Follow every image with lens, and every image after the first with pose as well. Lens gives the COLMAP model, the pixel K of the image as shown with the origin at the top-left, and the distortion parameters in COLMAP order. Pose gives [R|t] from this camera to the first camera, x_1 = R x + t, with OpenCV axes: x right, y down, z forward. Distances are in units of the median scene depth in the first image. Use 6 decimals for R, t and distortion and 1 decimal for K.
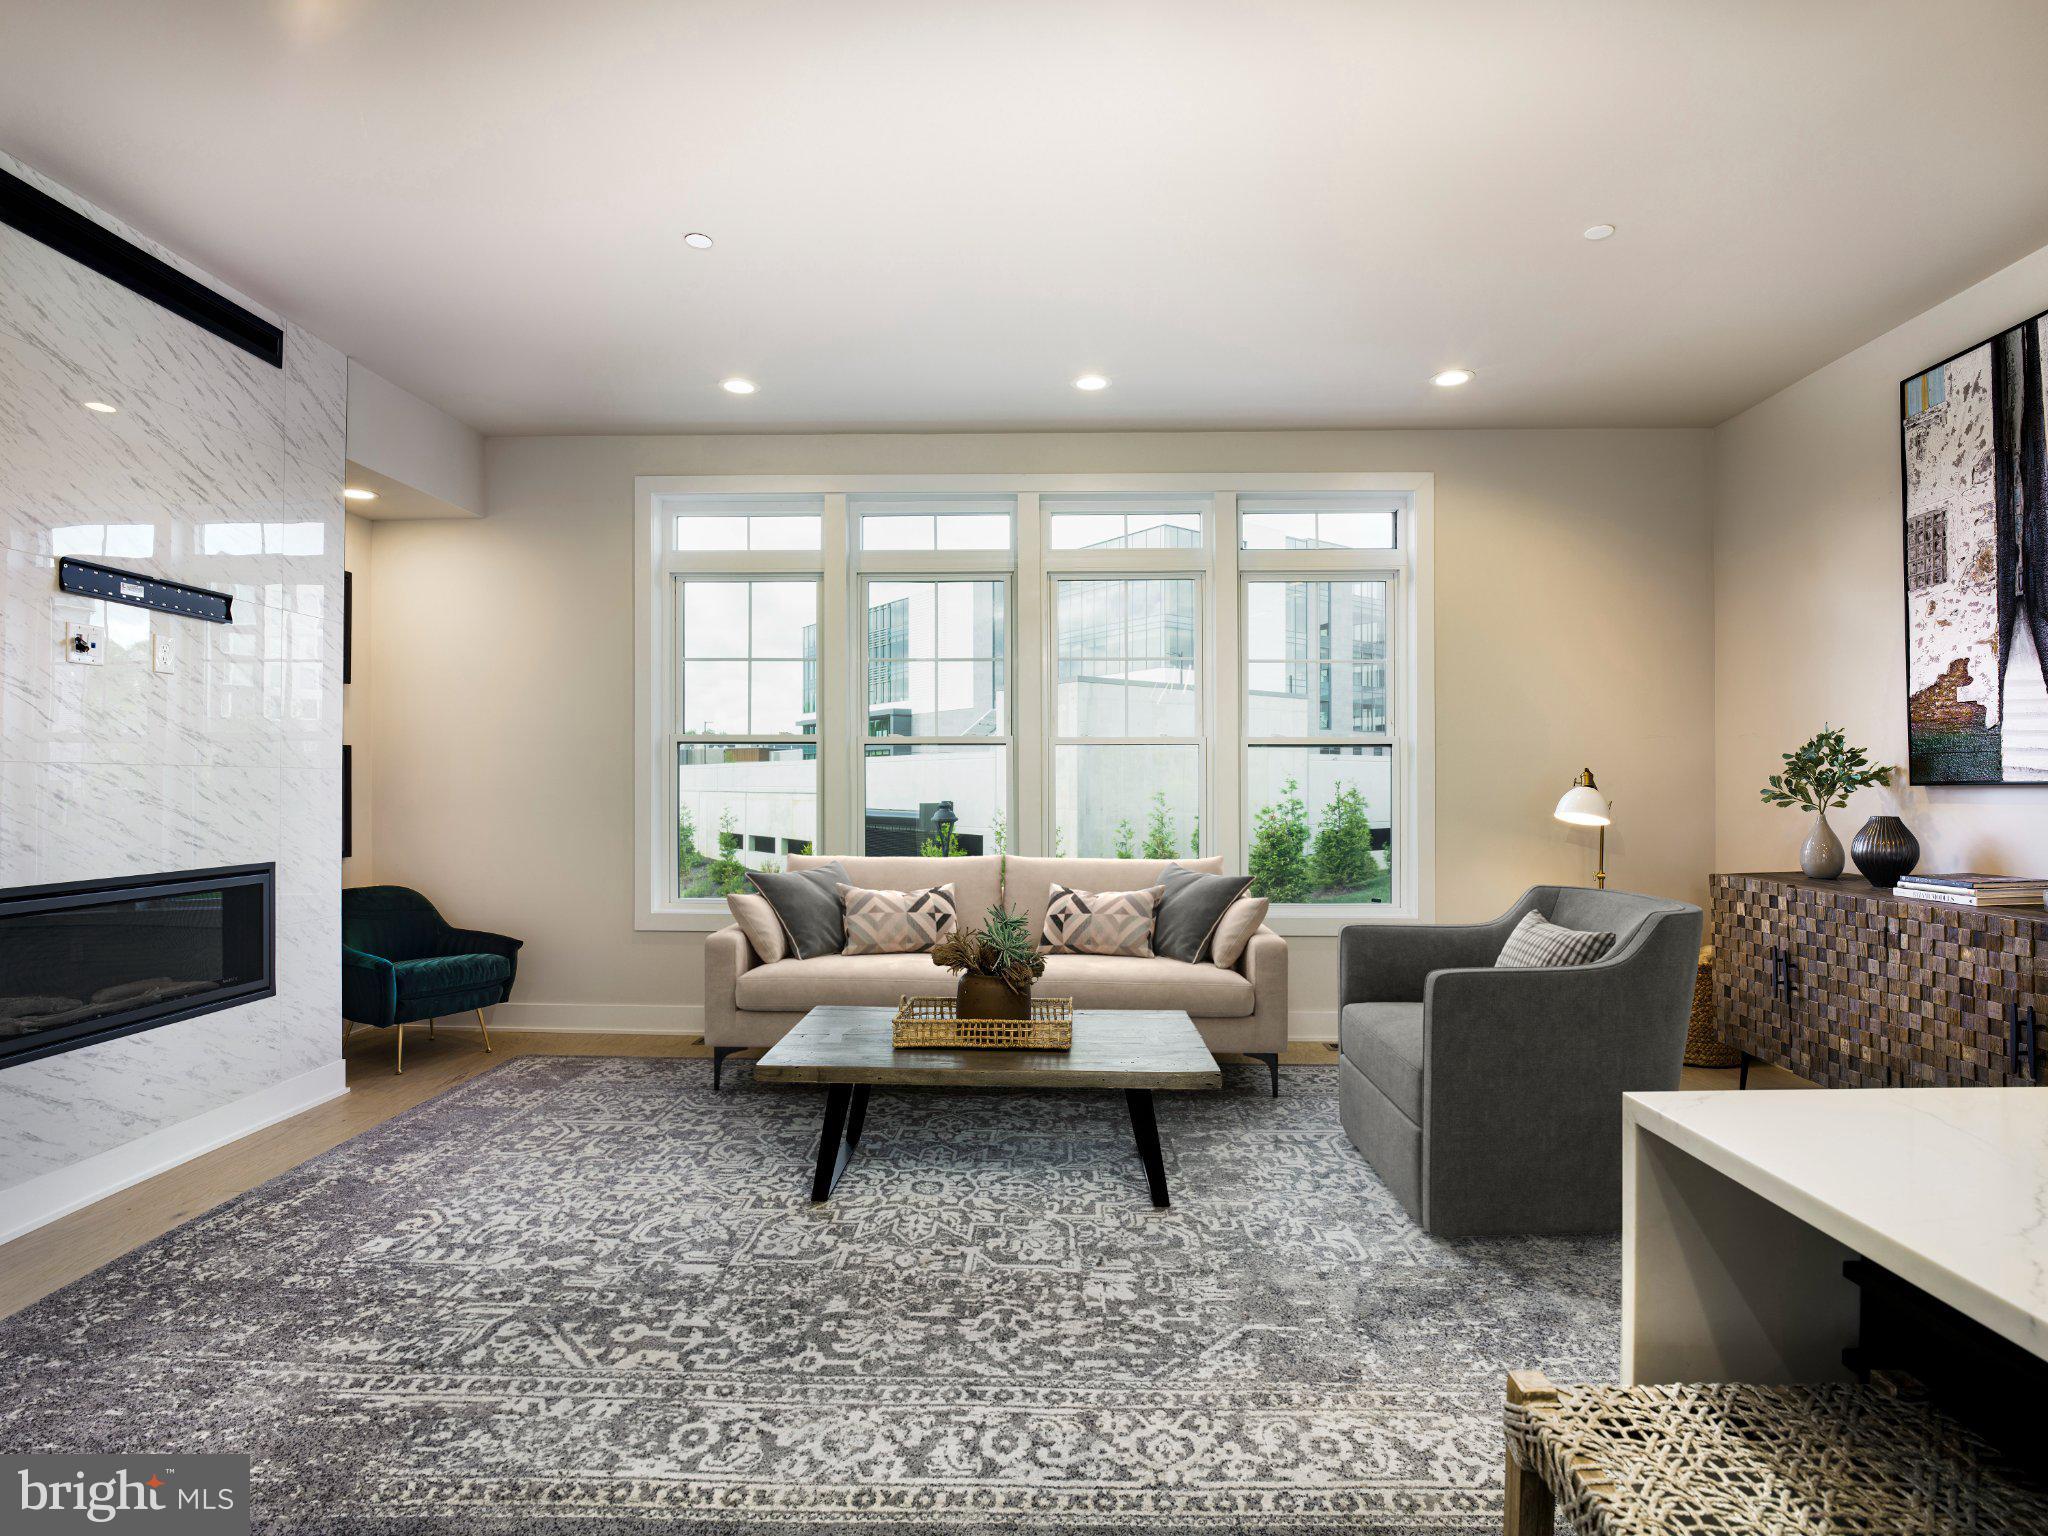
lens RADIAL K [[1012.2, 0, 962.2], [0, 1012.2, 792.4], [0, 0, 1]] dist [-0.026804, -0.002977]
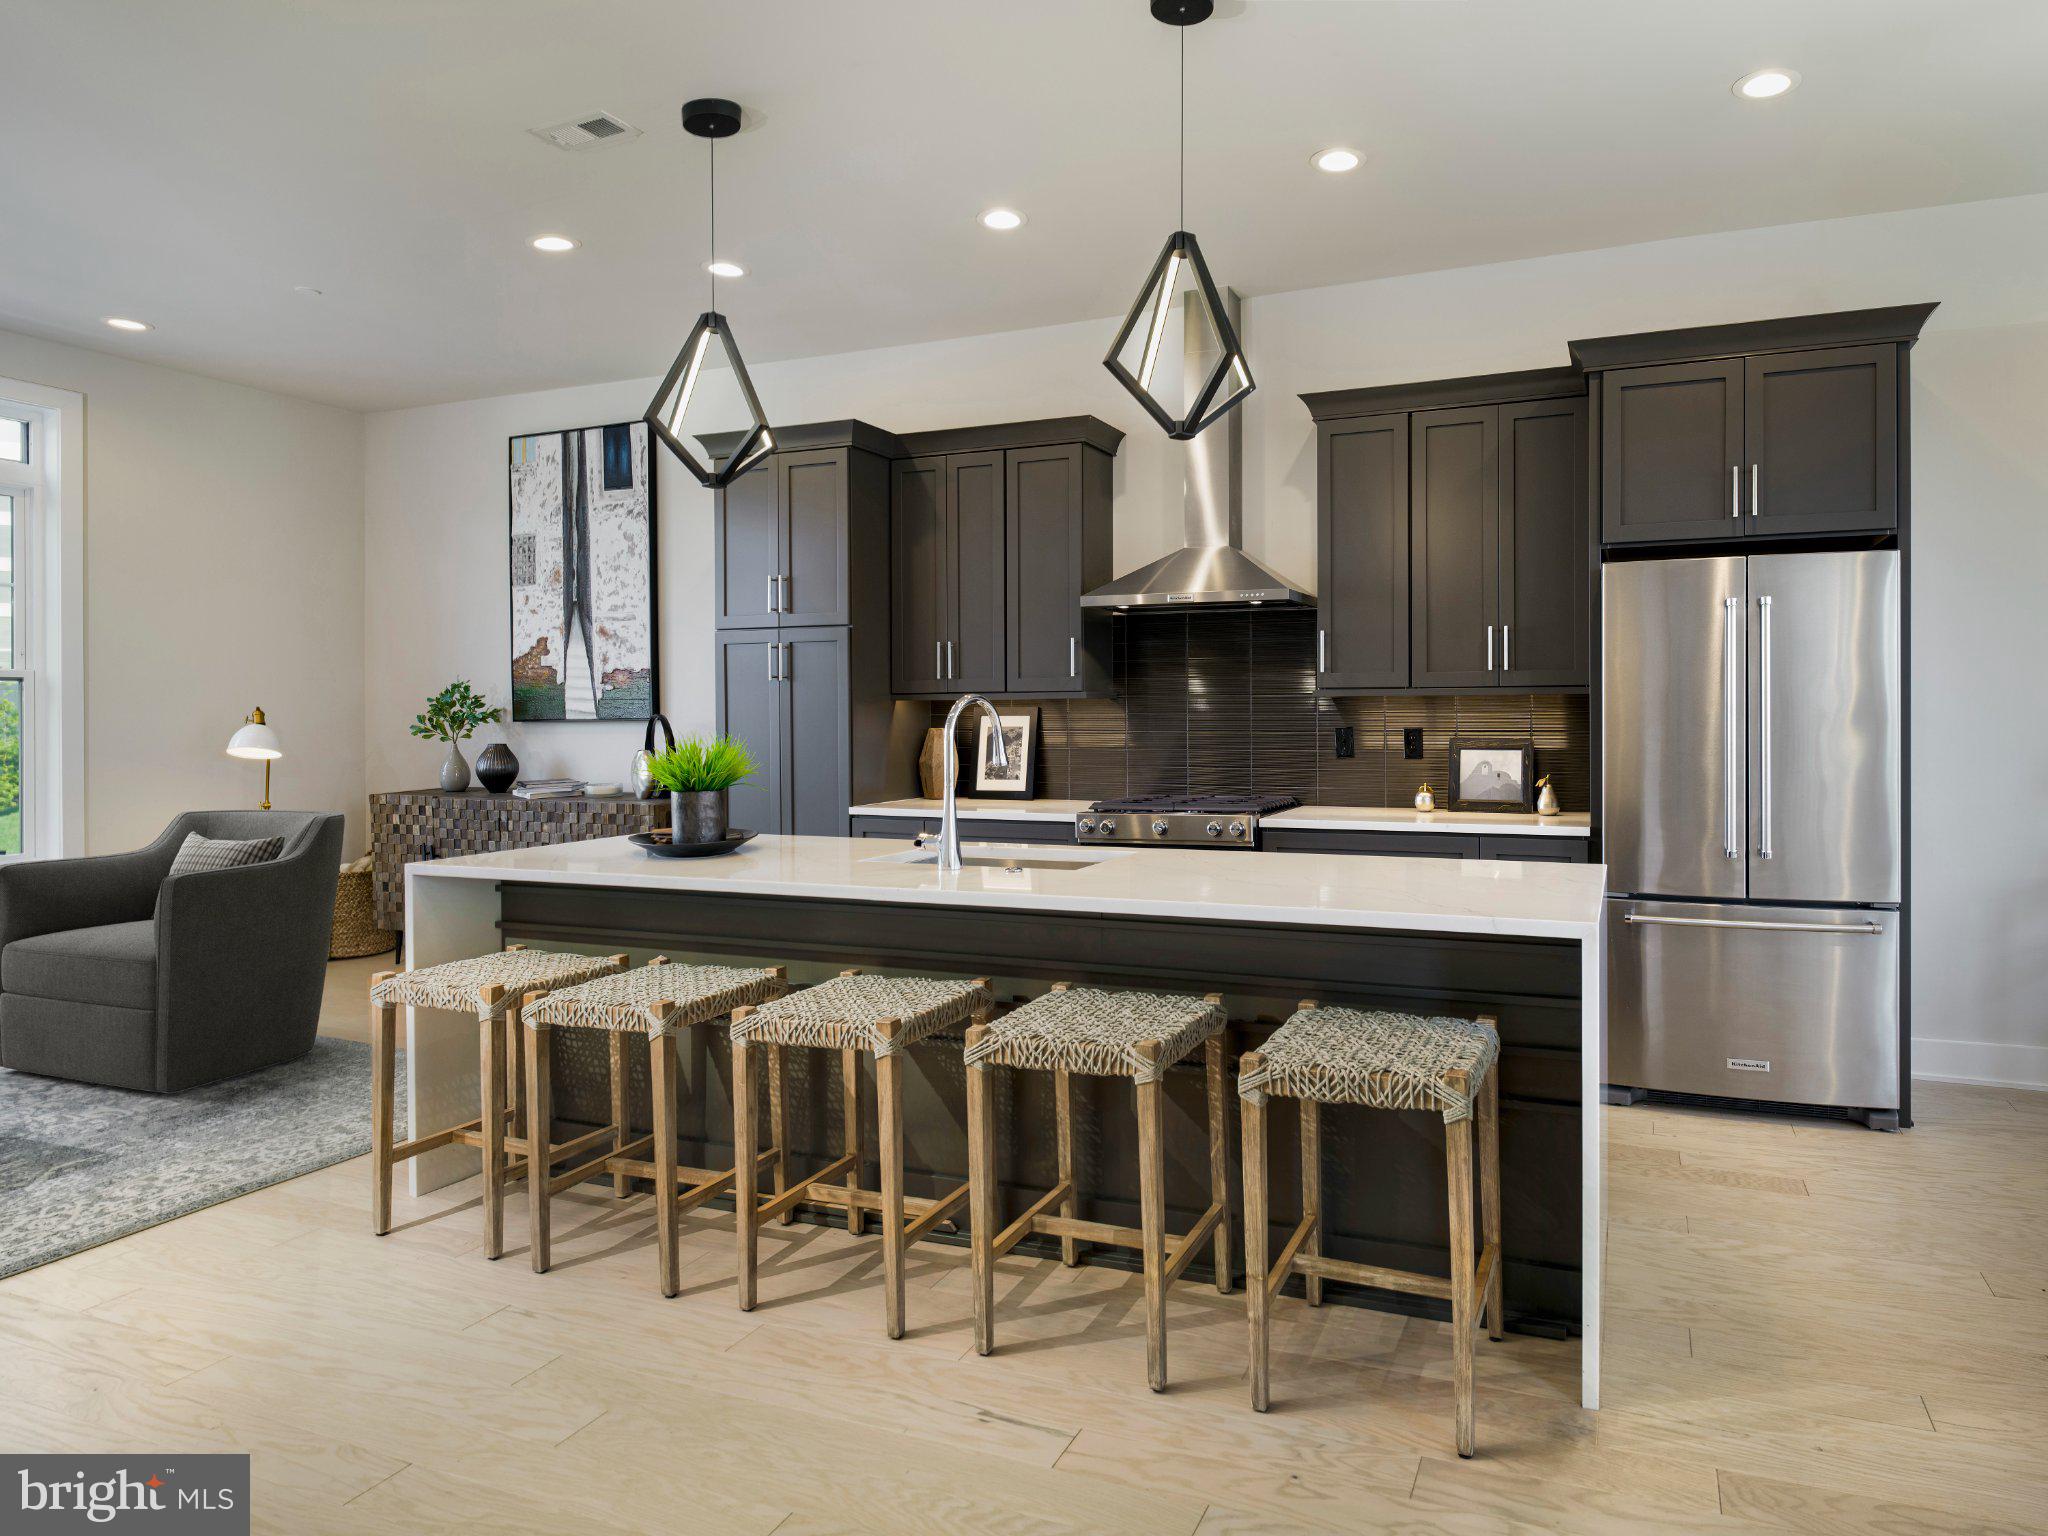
lens RADIAL K [[1246.7, 0, 1257.2], [0, 1246.7, 708.0], [0, 0, 1]] dist [0.006291, -0.009037]
pose [[0.266275, 0.003875, 0.963889, -0.491735], [0.008928, 0.999939, -0.006487, -0.005426], [-0.963856, 0.010333, 0.266224, -0.519226]]
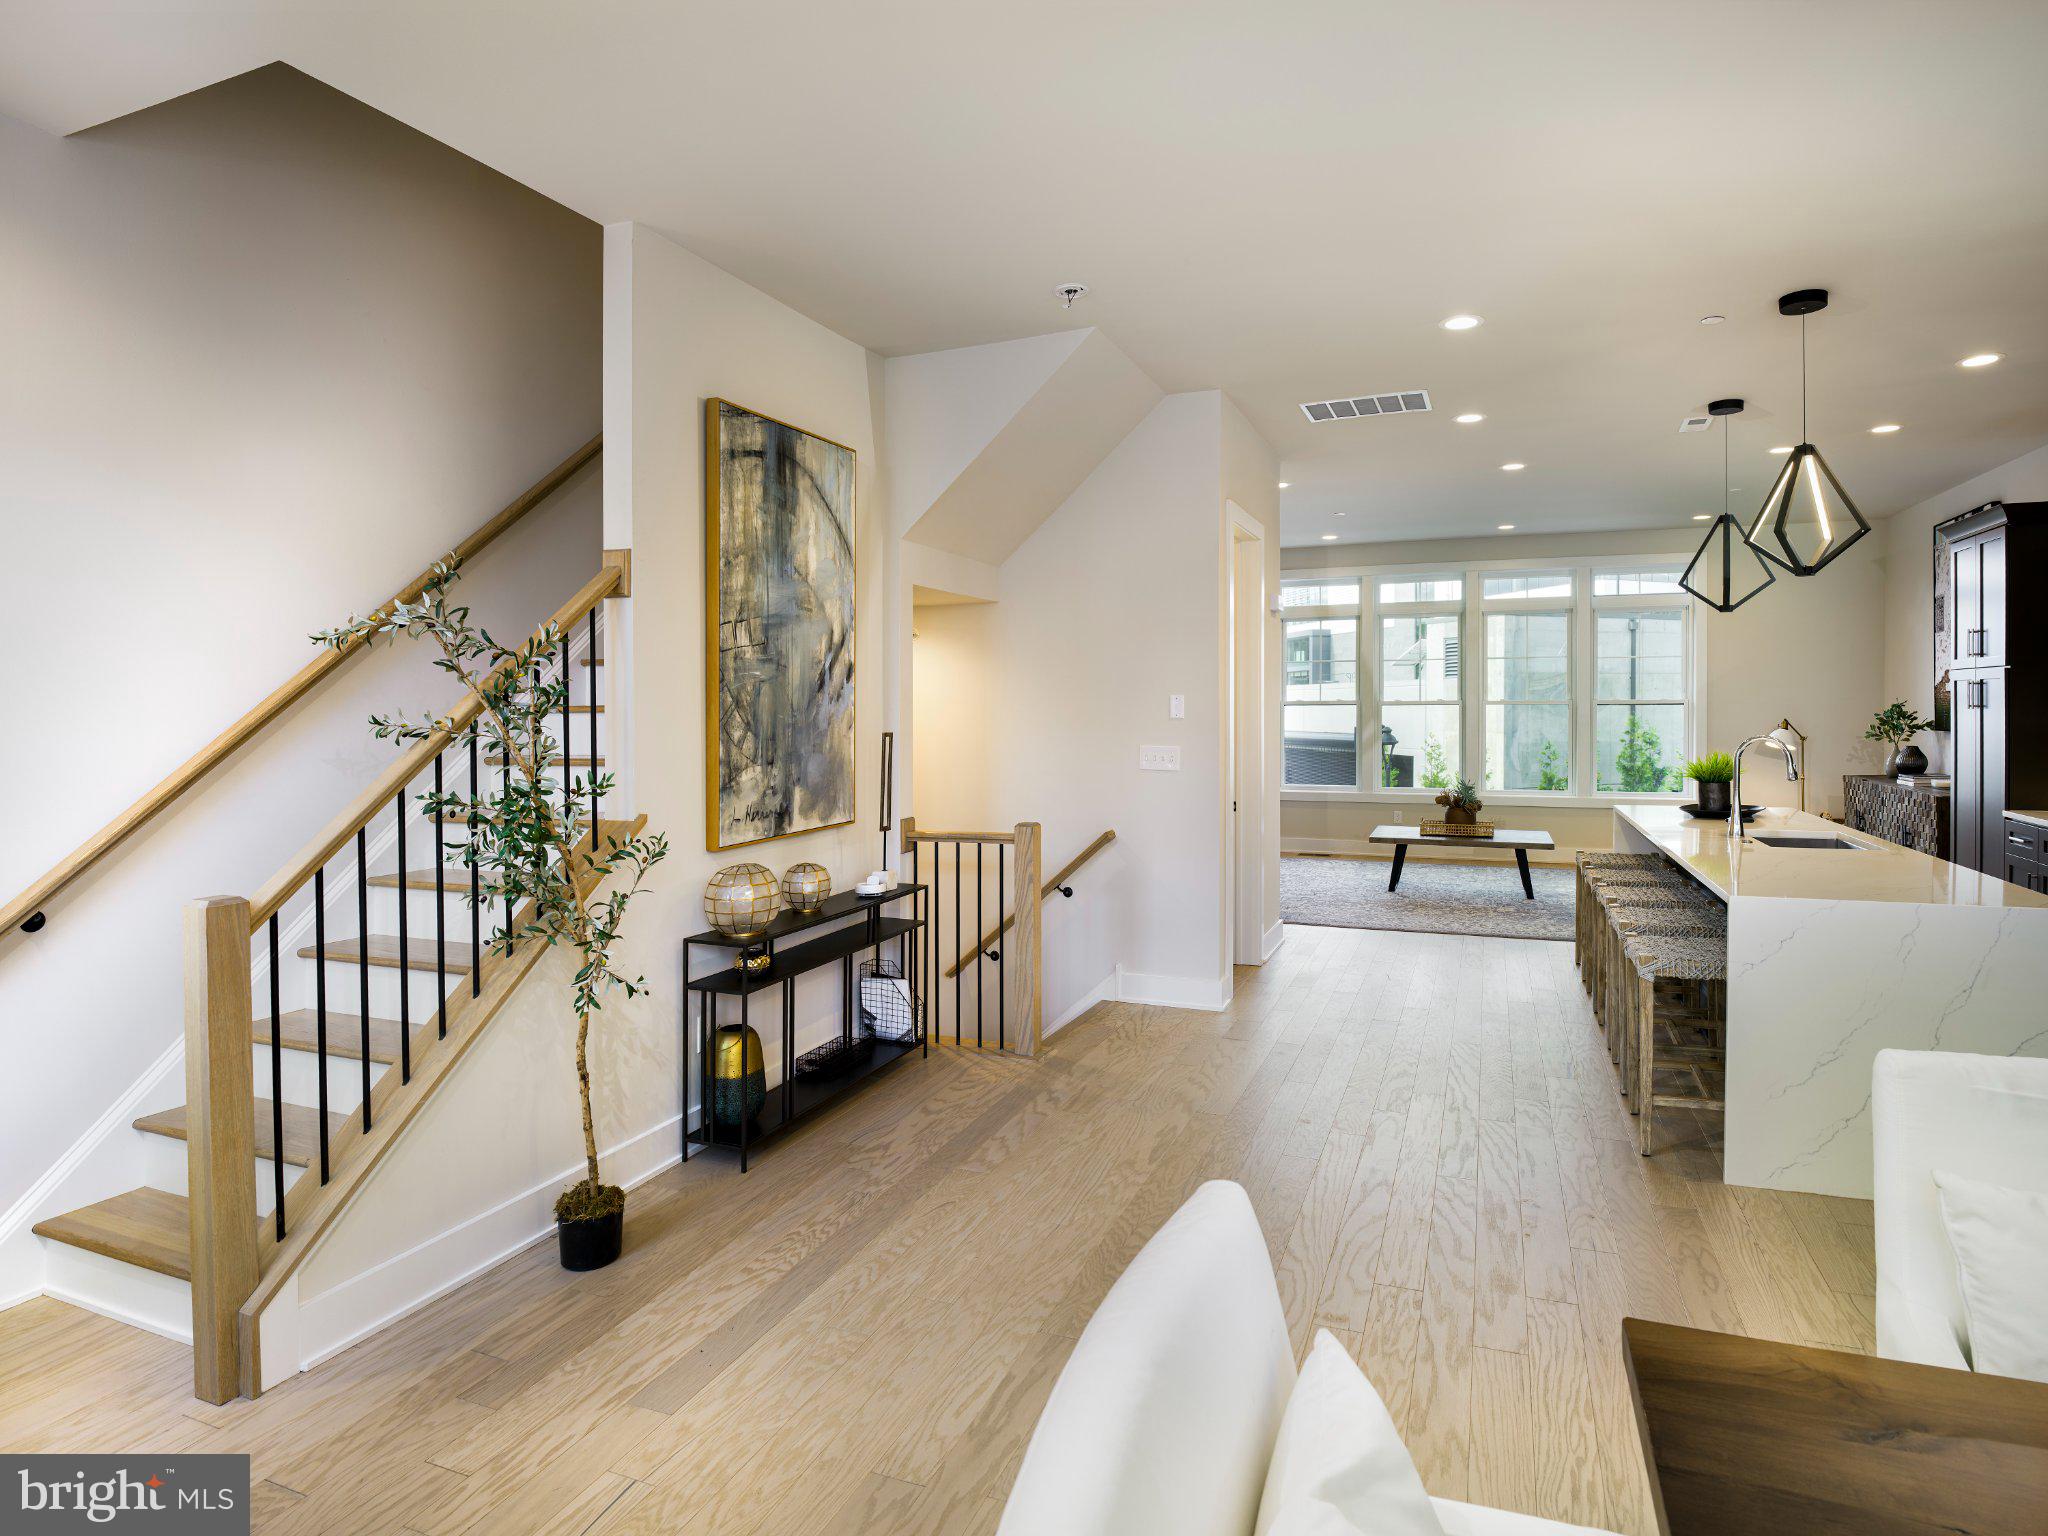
lens RADIAL K [[1098.9, 0, 1125.0], [0, 1098.9, 730.9], [0, 0, 1]] dist [-0.002859, 0.001445]
pose [[0.975205, 0.000803, -0.221301, -0.143300], [0.004046, 0.999762, 0.021455, -0.058656], [0.221266, -0.021818, 0.974969, -1.475374]]
